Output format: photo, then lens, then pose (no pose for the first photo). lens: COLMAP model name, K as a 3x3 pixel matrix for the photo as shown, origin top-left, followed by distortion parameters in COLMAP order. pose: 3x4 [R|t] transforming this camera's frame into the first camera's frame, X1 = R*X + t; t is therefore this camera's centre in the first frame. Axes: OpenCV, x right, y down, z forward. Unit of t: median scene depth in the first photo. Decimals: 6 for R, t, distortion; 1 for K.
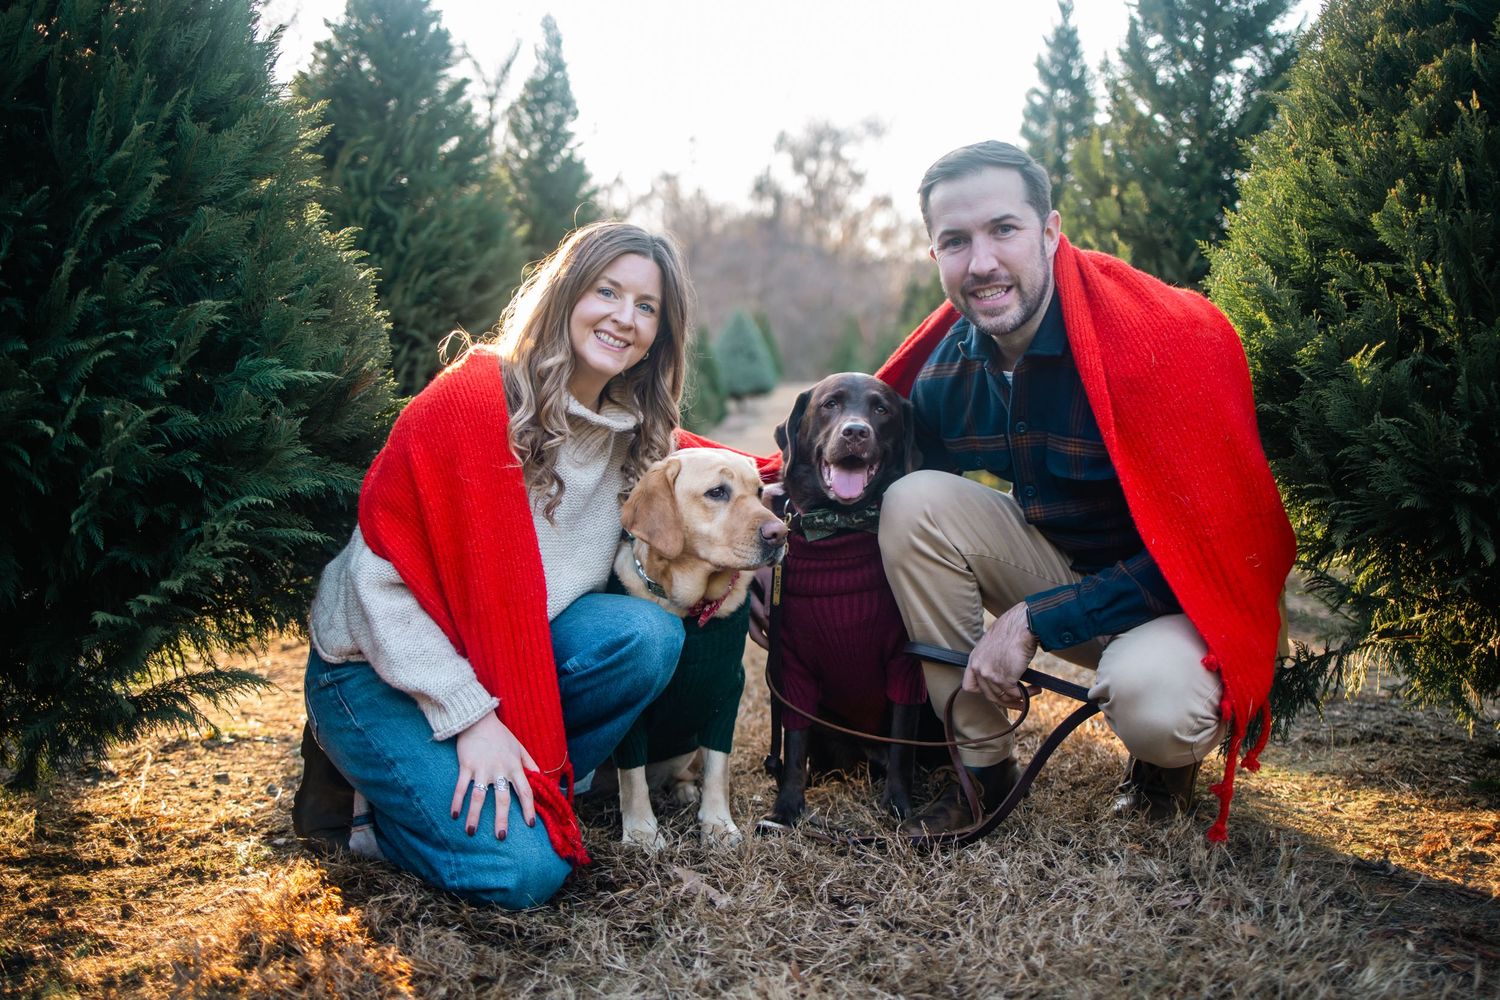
lens RADIAL K [[1439.3, 0, 750.0], [0, 1439.3, 500.0], [0, 0, 1]] dist [-0.080275, -0.004877]
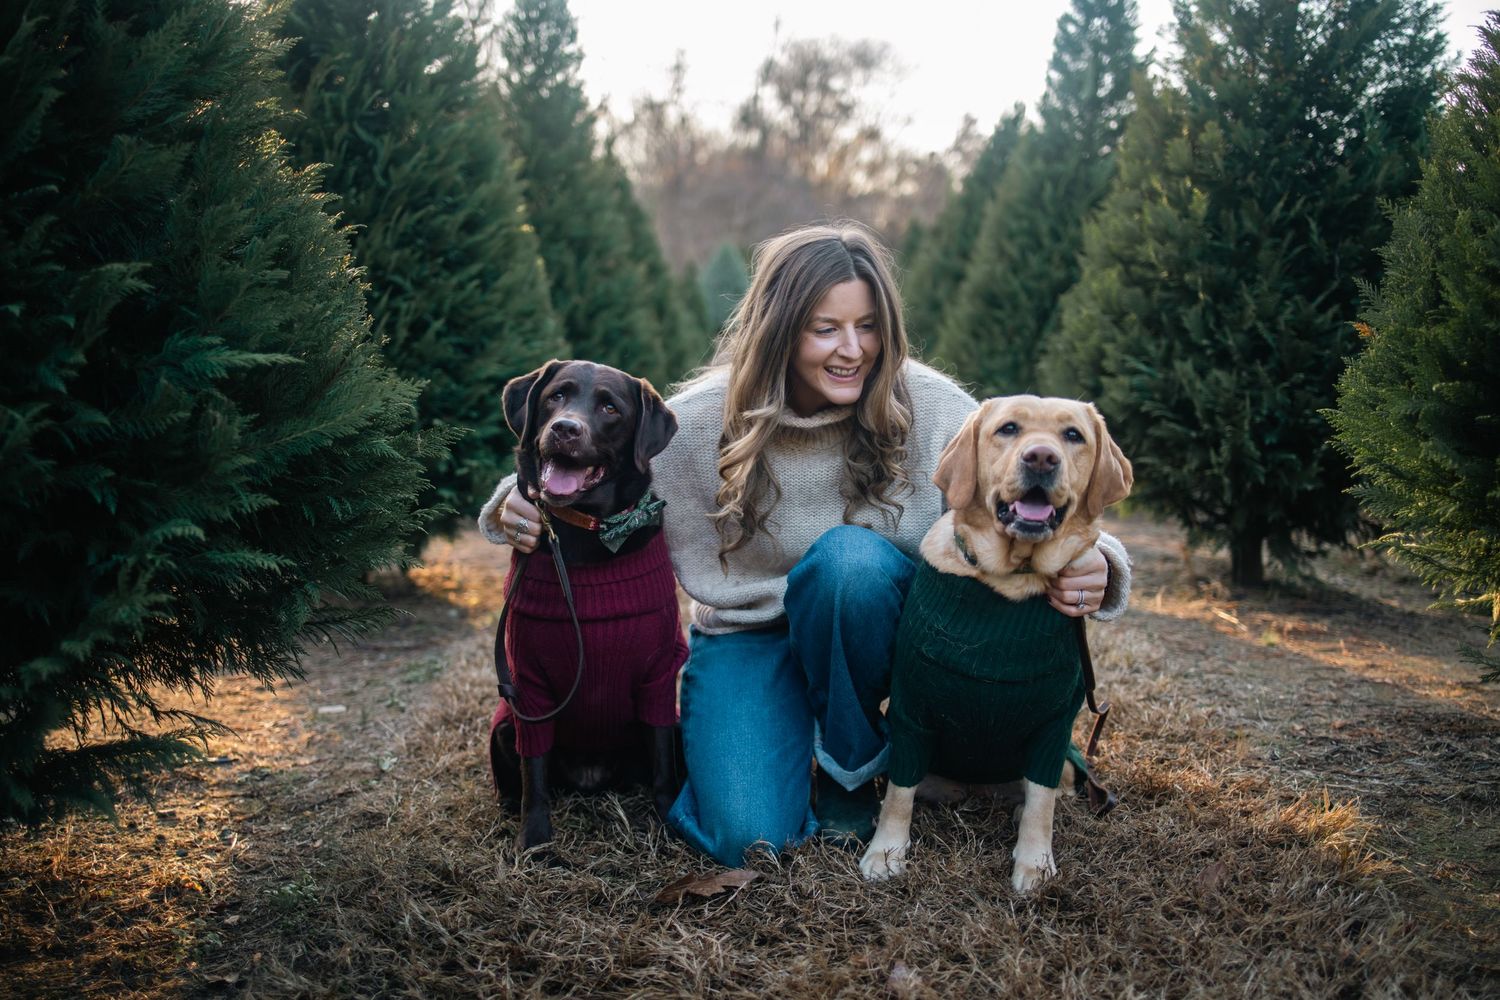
lens RADIAL K [[1439.3, 0, 750.0], [0, 1439.3, 500.0], [0, 0, 1]] dist [-0.080275, -0.004877]
pose [[0.999800, 0.013556, 0.014719, -0.026211], [-0.014221, 0.998835, 0.046106, -0.022903], [-0.014077, -0.046306, 0.998828, 0.105223]]
